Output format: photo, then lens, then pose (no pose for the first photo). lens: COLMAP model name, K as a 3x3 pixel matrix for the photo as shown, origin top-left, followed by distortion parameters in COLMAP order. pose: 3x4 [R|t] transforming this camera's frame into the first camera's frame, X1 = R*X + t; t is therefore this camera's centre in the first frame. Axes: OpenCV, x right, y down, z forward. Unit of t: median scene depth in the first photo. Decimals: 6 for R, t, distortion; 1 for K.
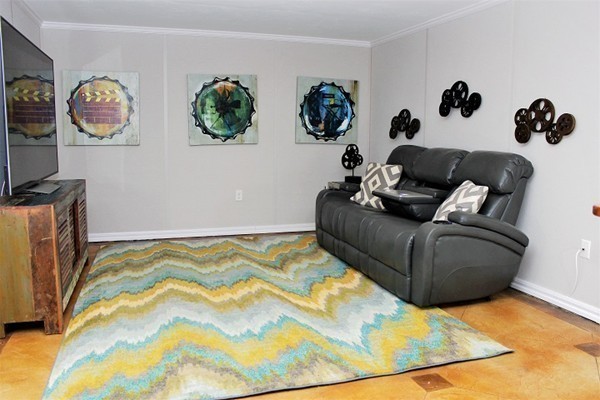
lens RADIAL K [[500.8, 0, 300.0], [0, 500.8, 200.0], [0, 0, 1]] dist [-0.164937, 0.169835]
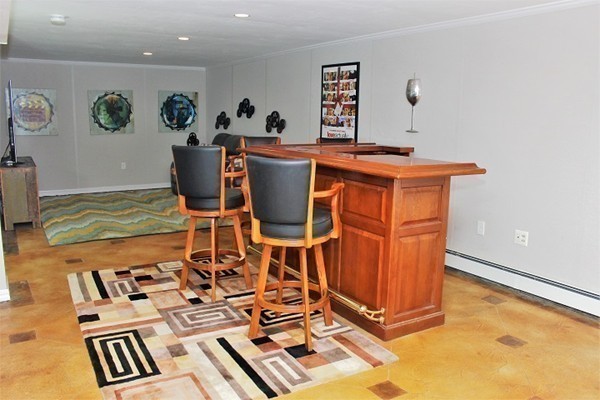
lens RADIAL K [[500.8, 0, 300.0], [0, 500.8, 200.0], [0, 0, 1]] dist [-0.164937, 0.169835]
pose [[0.973070, -0.036092, 0.227667, 0.068548], [0.026912, 0.998700, 0.043300, 0.049816], [-0.228933, -0.036007, 0.972776, -0.692338]]
